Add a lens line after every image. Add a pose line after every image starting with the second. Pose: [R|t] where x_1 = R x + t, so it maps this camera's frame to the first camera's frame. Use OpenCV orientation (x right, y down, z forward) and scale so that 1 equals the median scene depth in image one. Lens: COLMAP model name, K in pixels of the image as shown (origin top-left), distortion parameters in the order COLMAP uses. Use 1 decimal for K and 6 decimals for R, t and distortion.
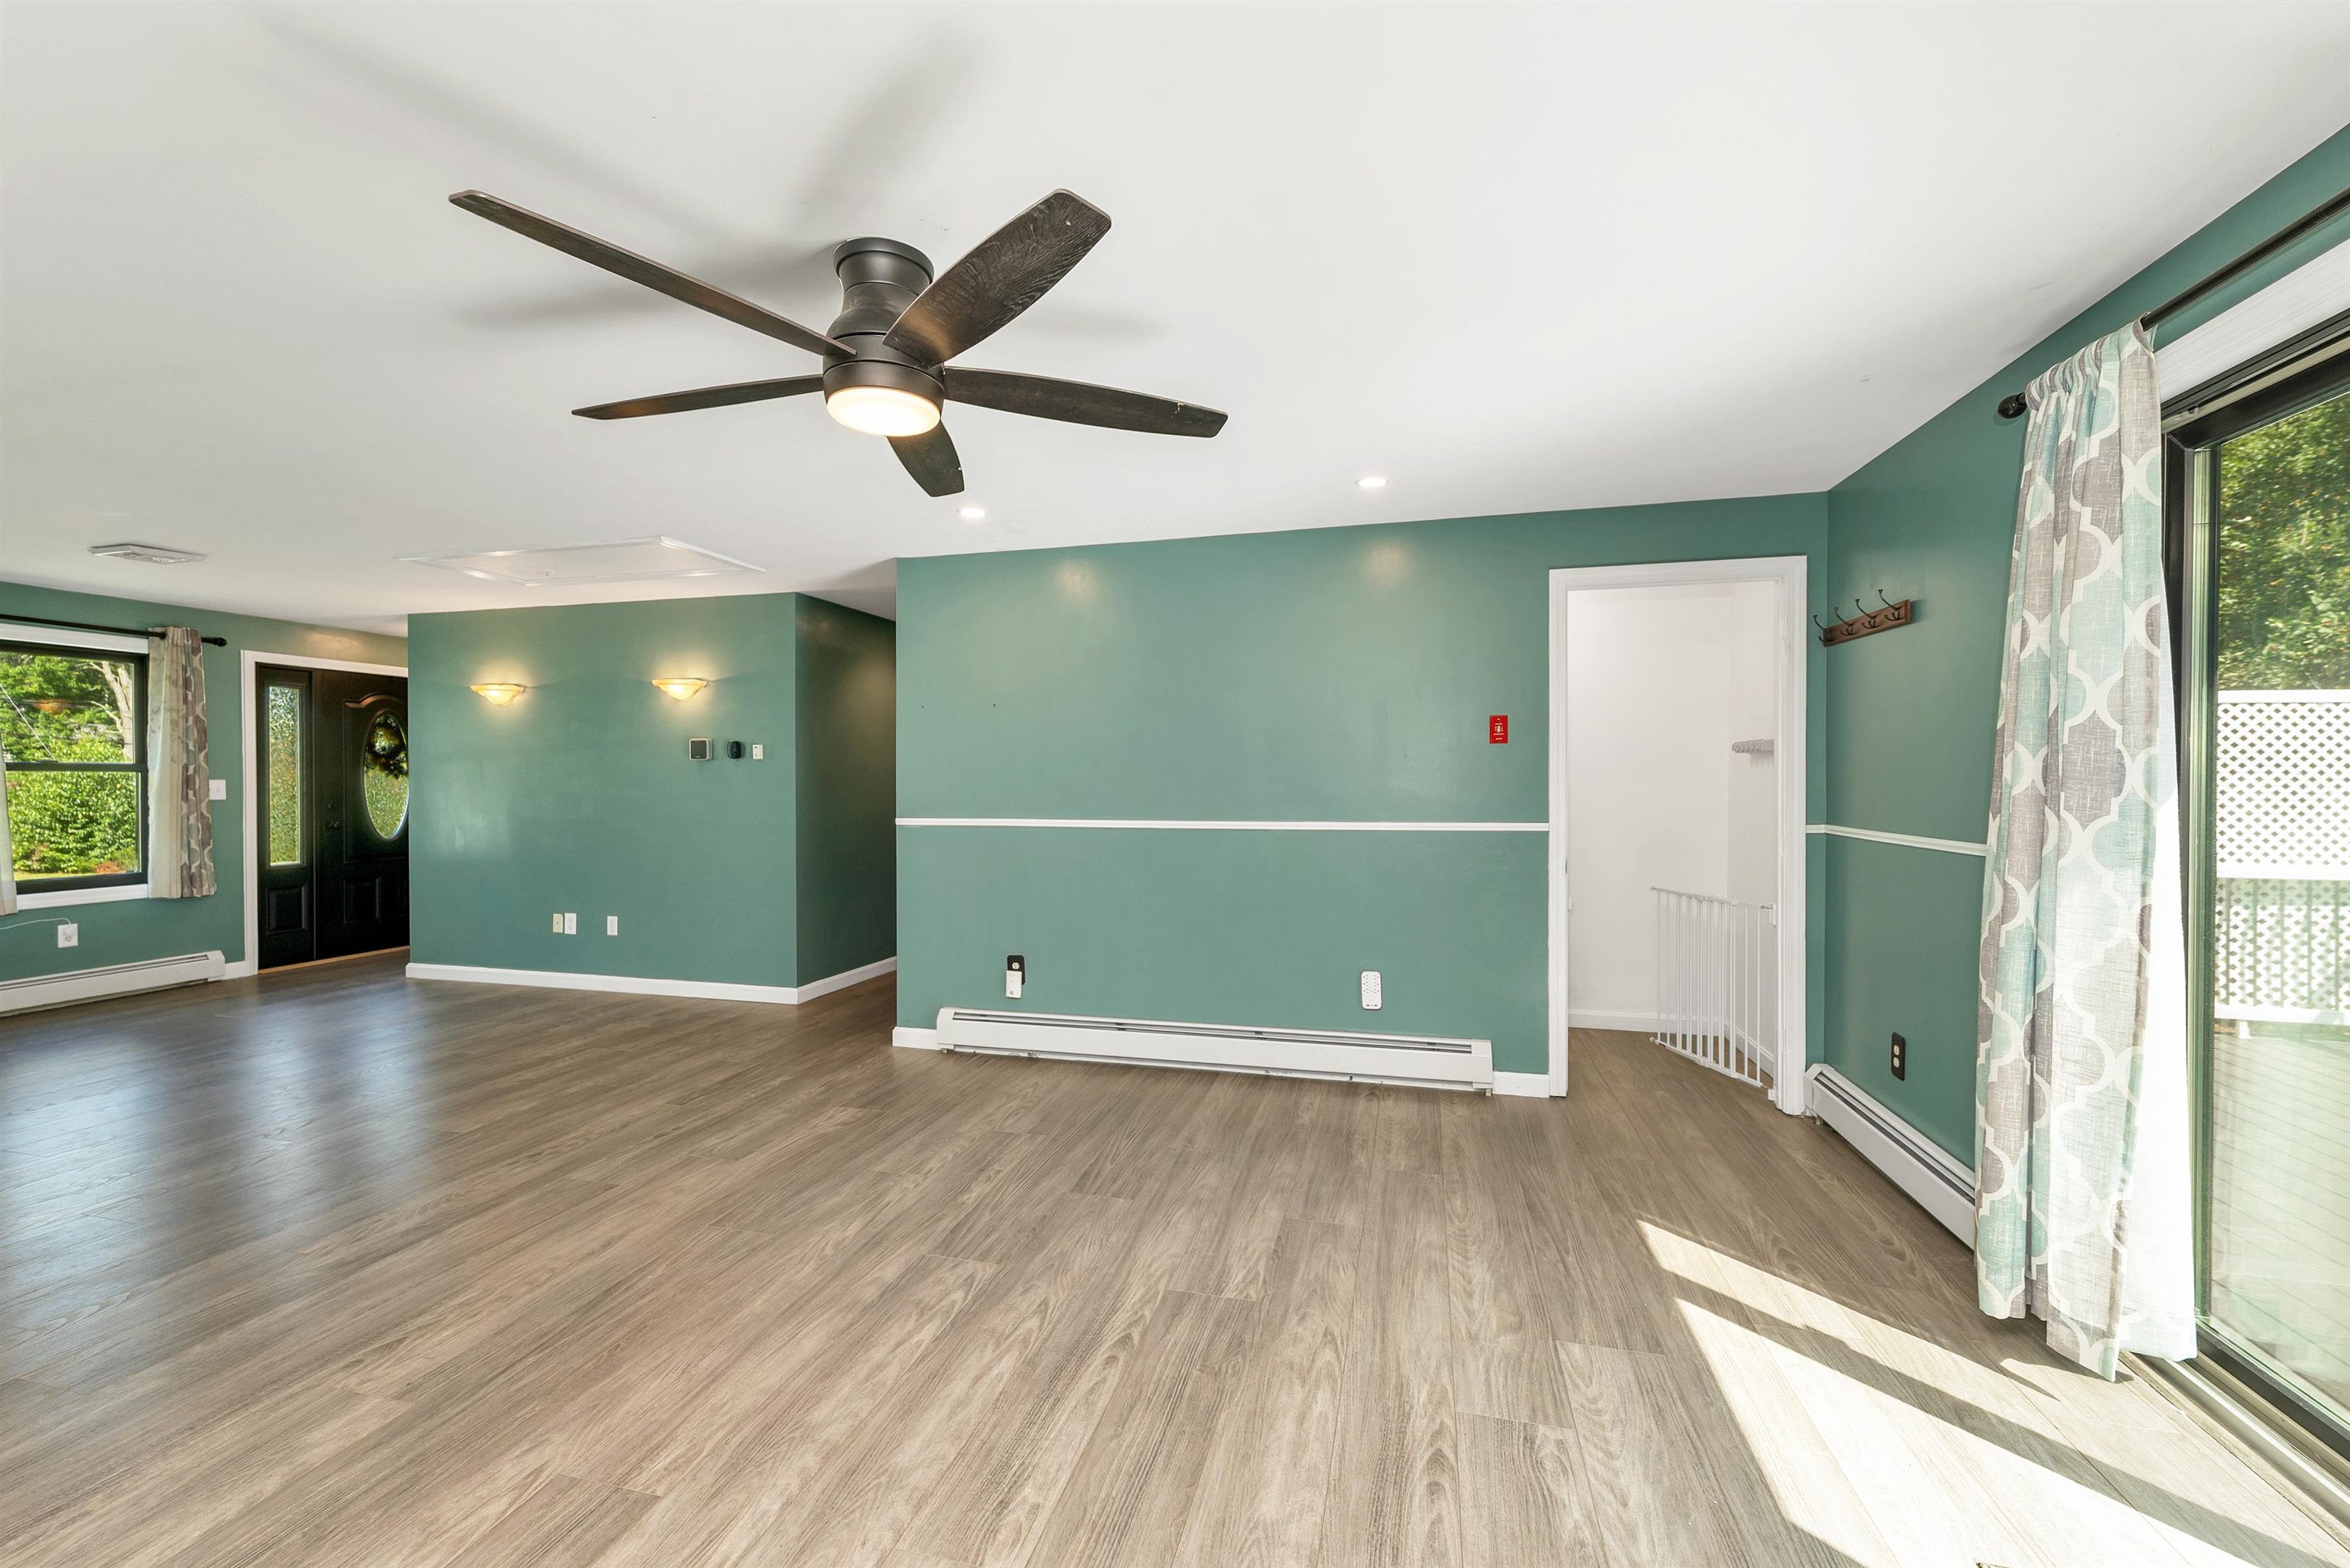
lens RADIAL K [[976.0, 0, 1163.1], [0, 976.0, 785.0], [0, 0, 1]] dist [0.001629, 0.000450]
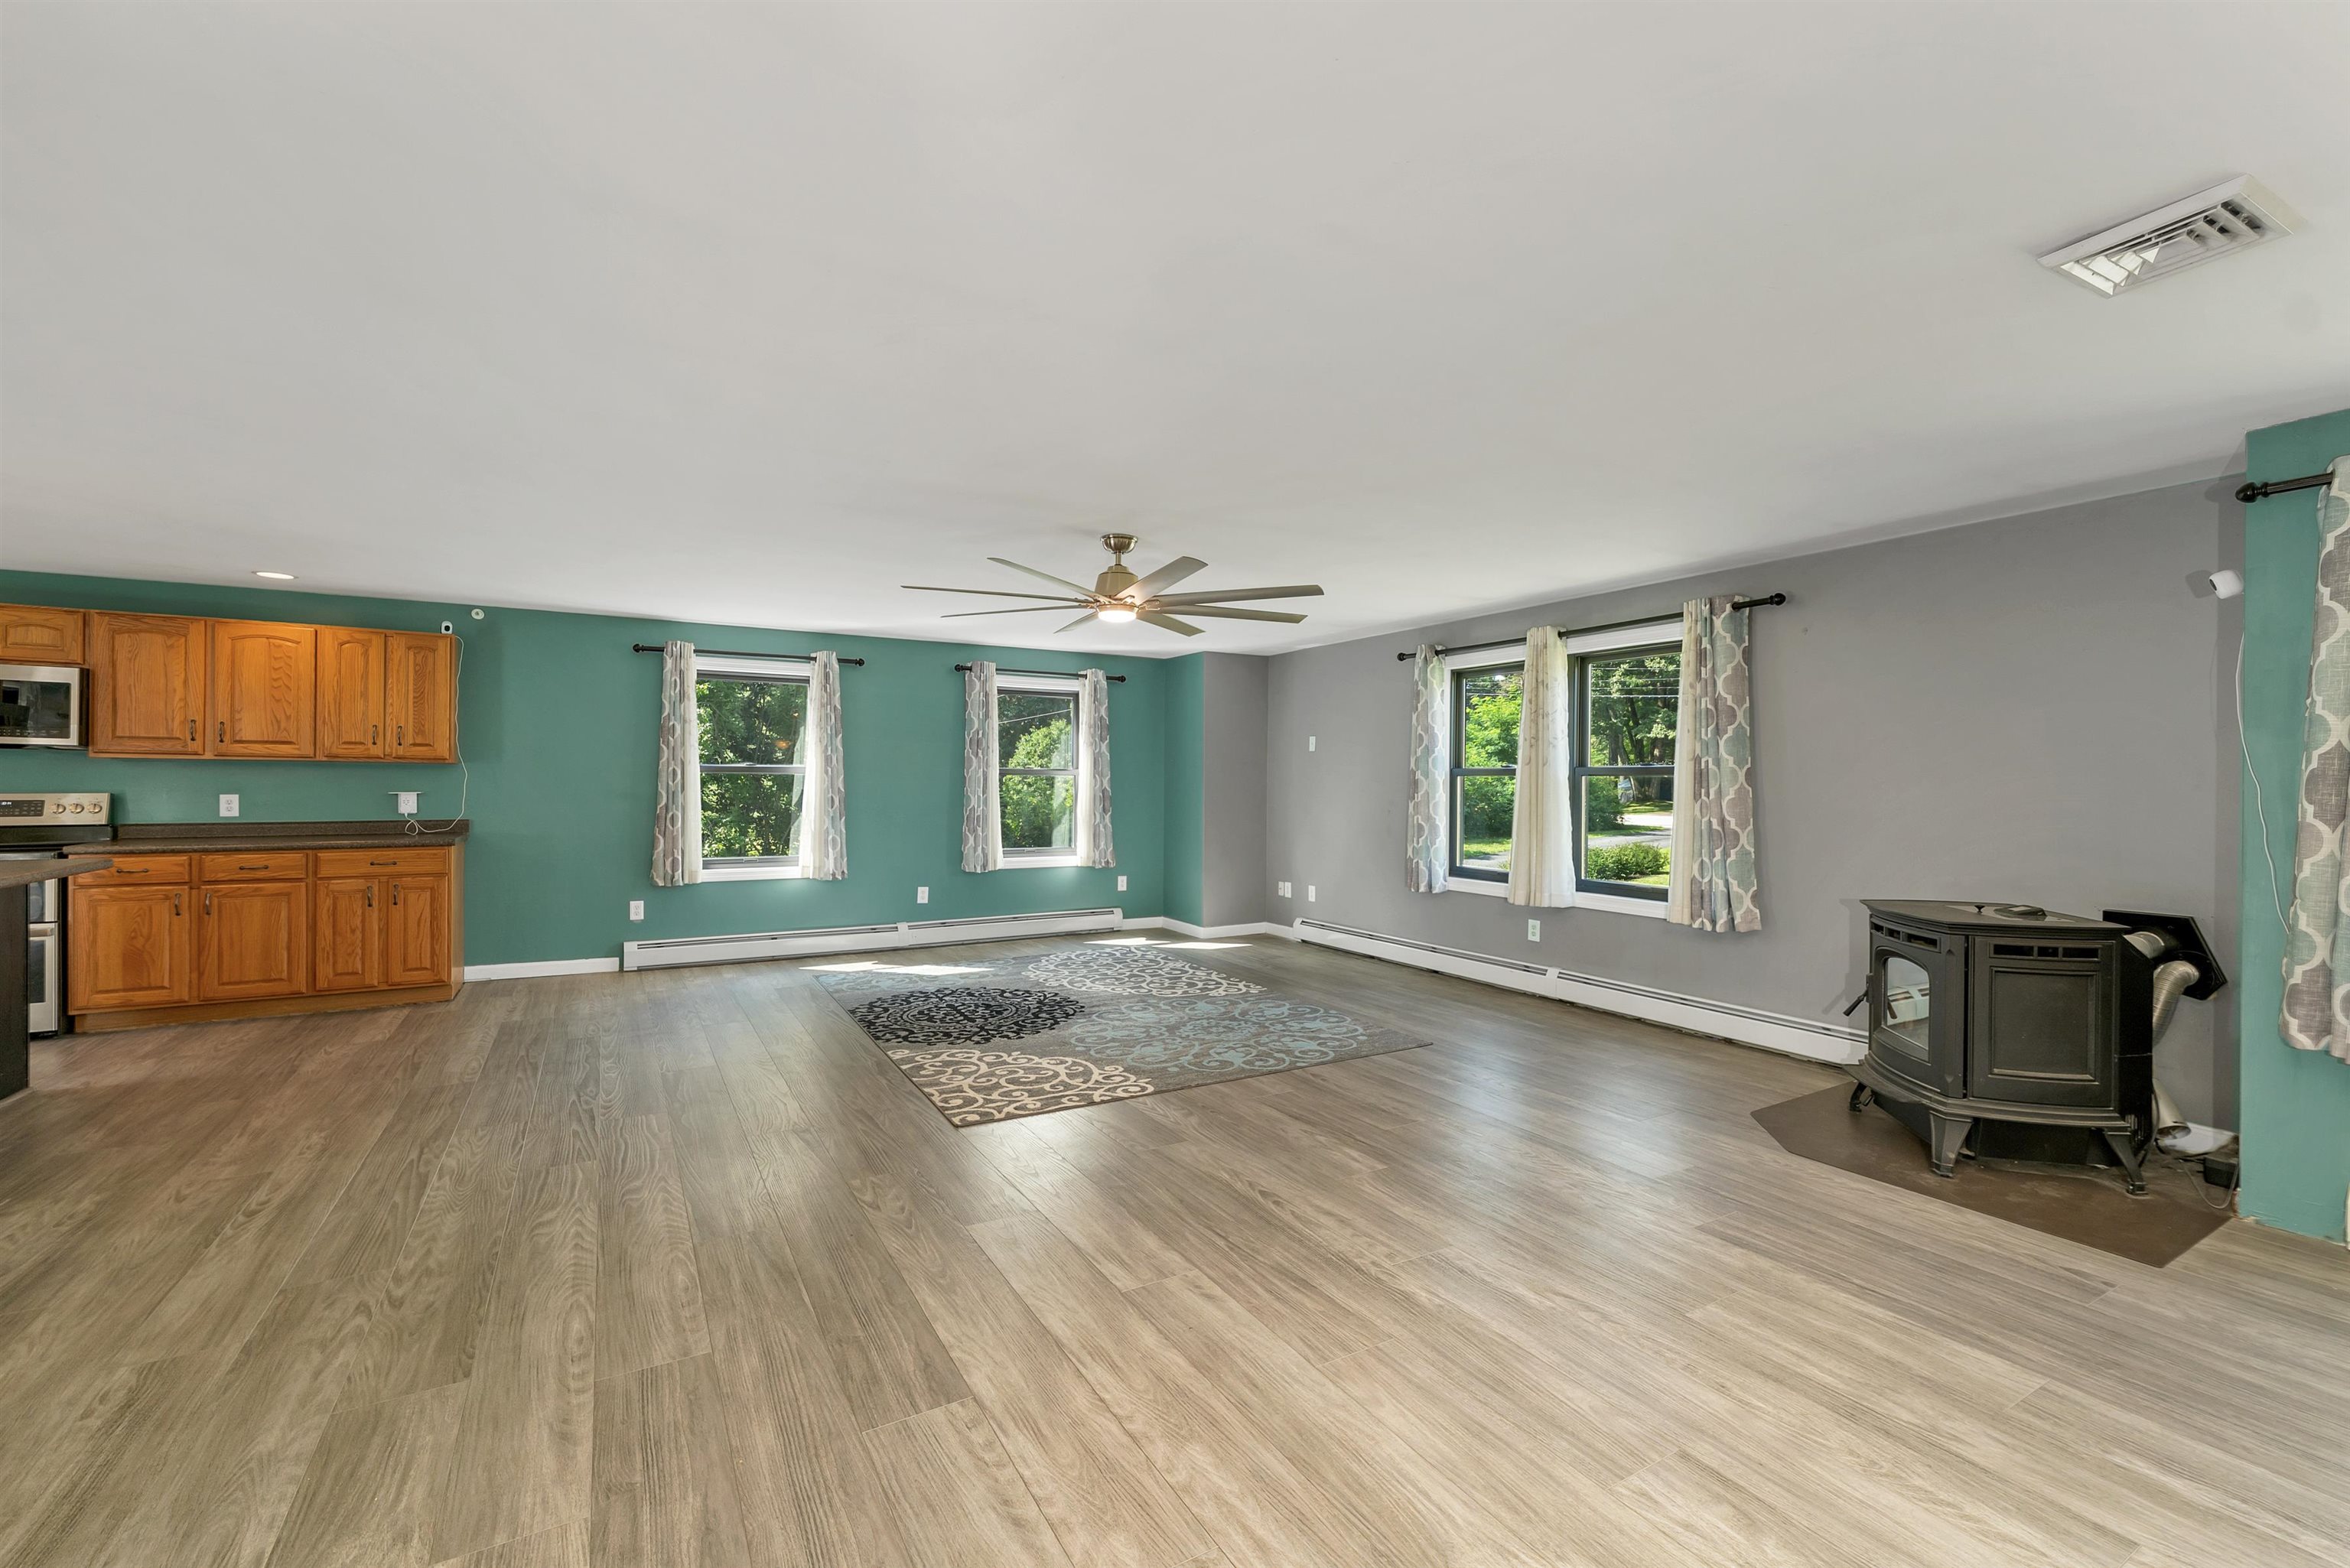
lens RADIAL K [[975.0, 0, 1162.2], [0, 975.0, 786.8], [0, 0, 1]] dist [0.002240, 0.000279]
pose [[-0.712856, -0.000487, -0.701311, -0.489028], [-0.010613, 0.999893, 0.010094, -0.006906], [0.701230, 0.014638, -0.712784, 1.097056]]
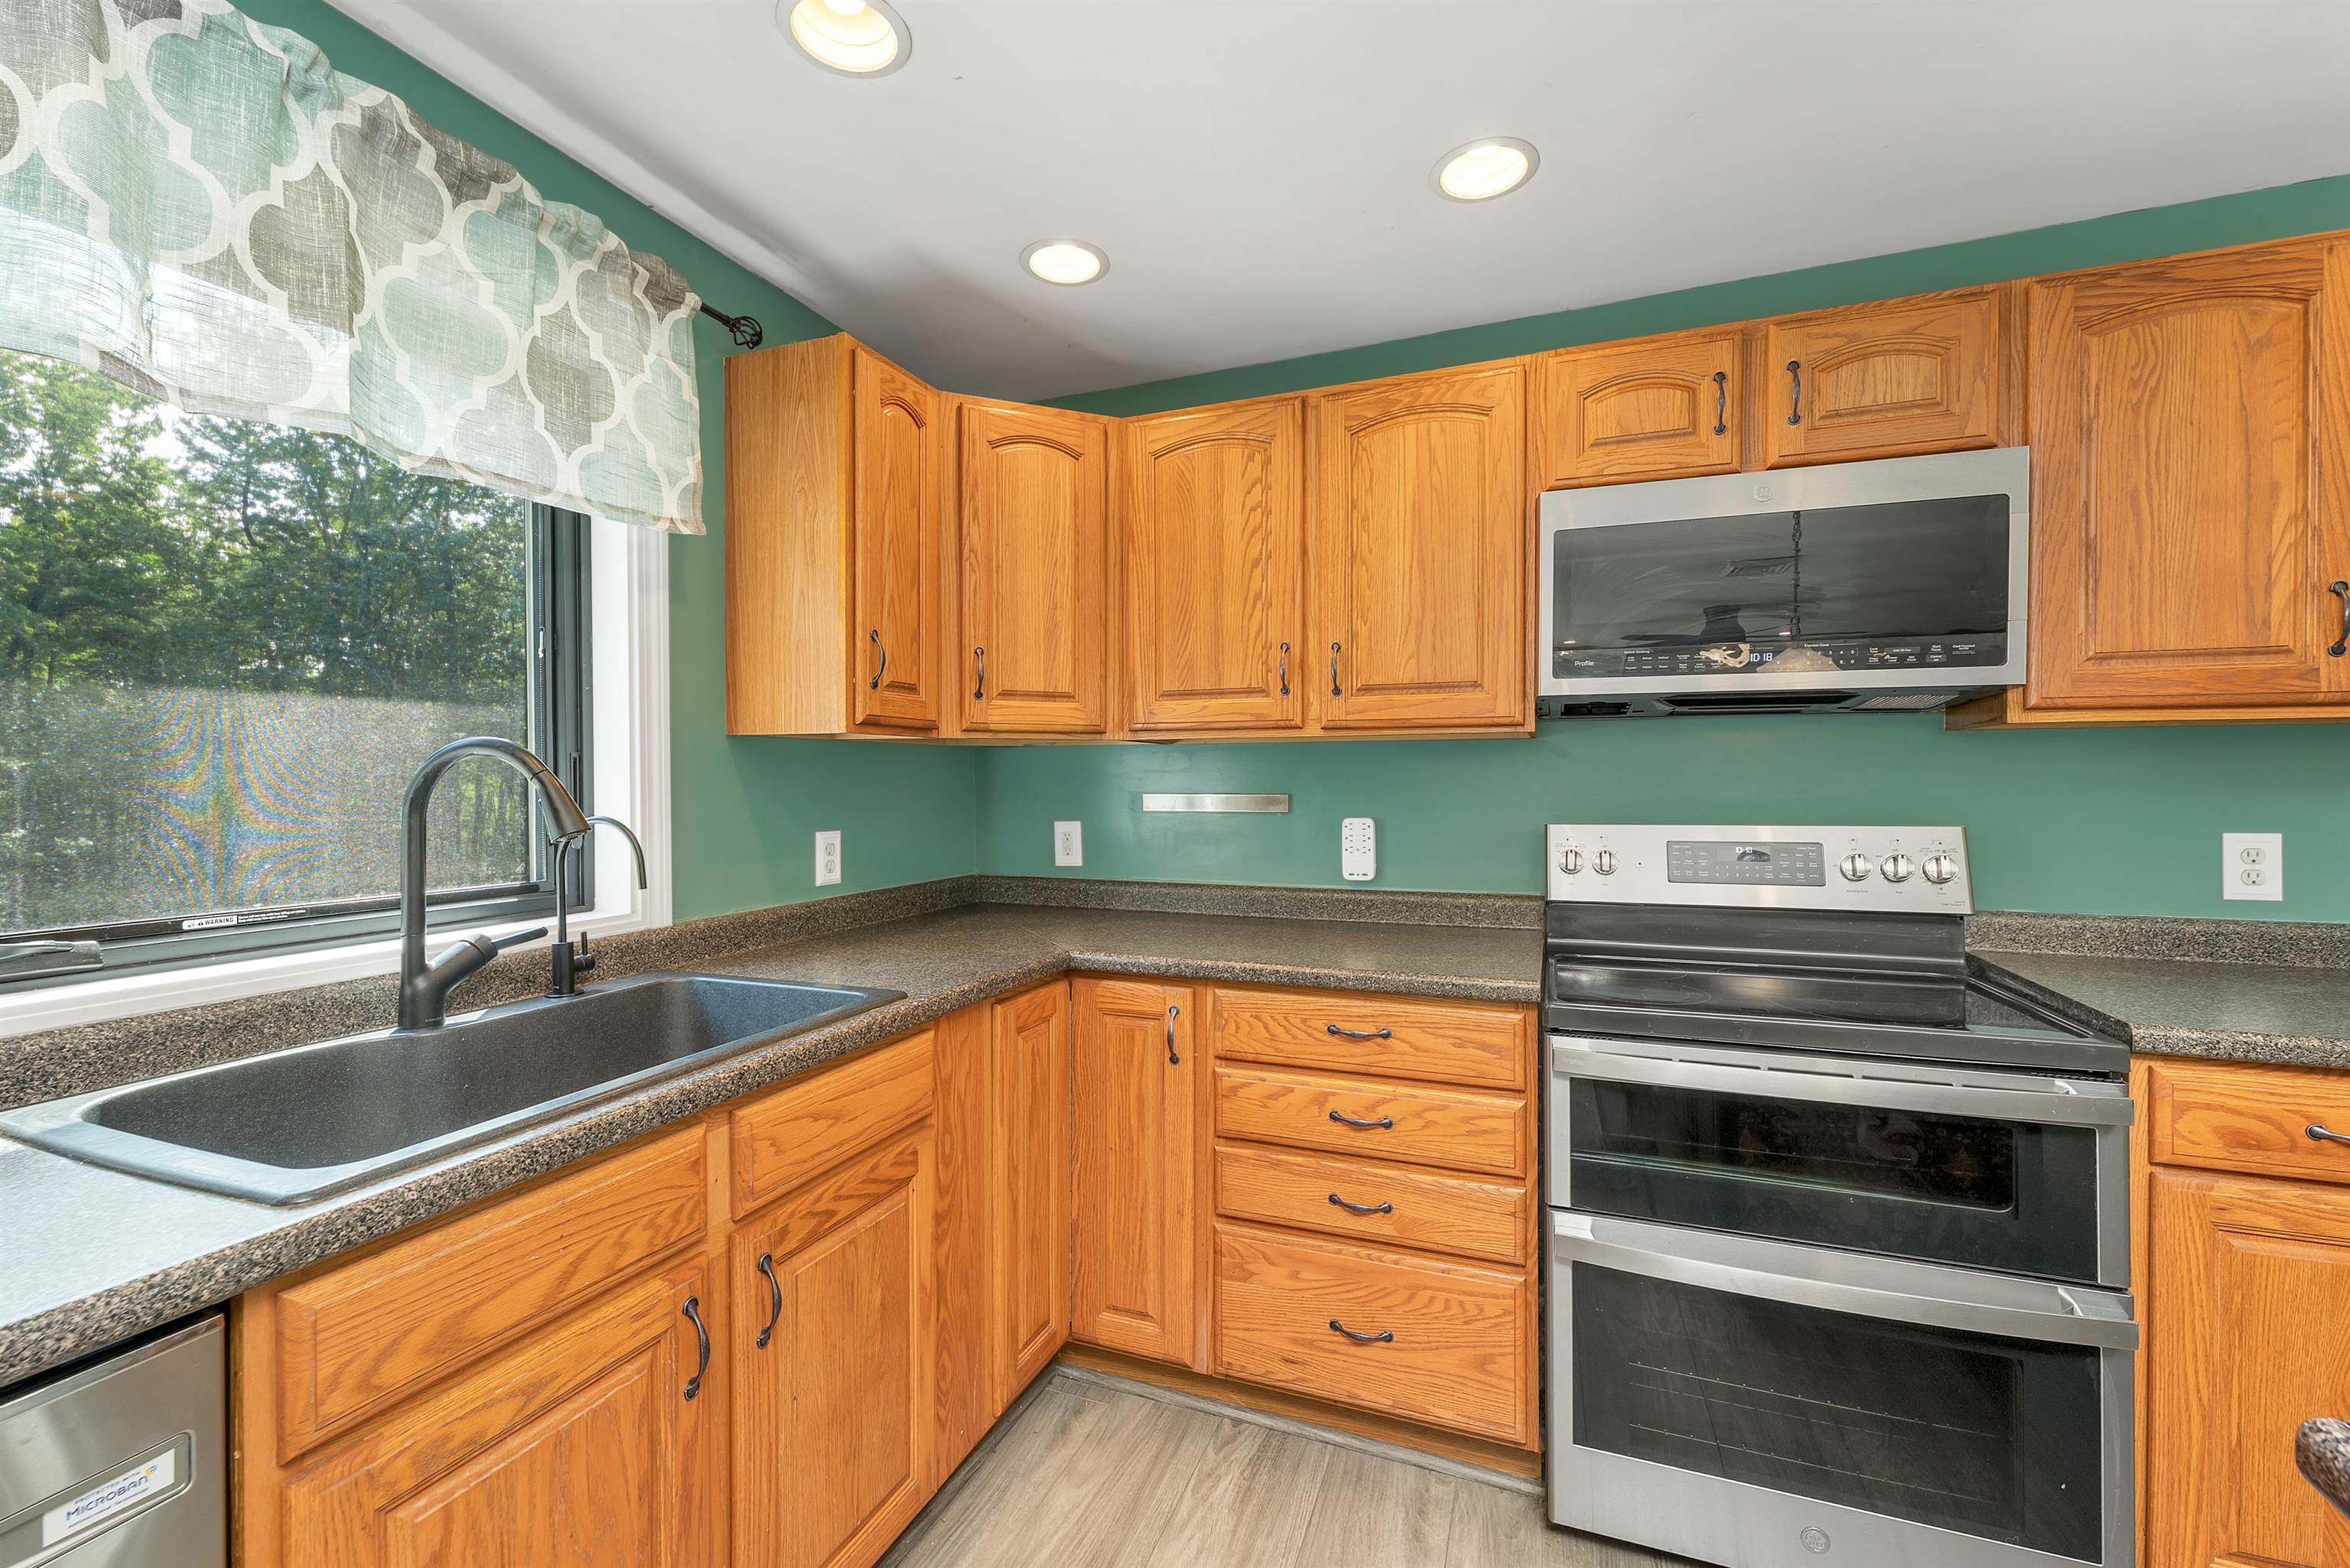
lens RADIAL K [[976.0, 0, 1163.1], [0, 976.0, 785.0], [0, 0, 1]] dist [0.001629, 0.000450]
pose [[-0.992973, 0.004700, 0.118249, -0.091833], [0.005962, 0.999929, 0.010319, 0.002264], [-0.118192, 0.010951, -0.992930, -0.250972]]
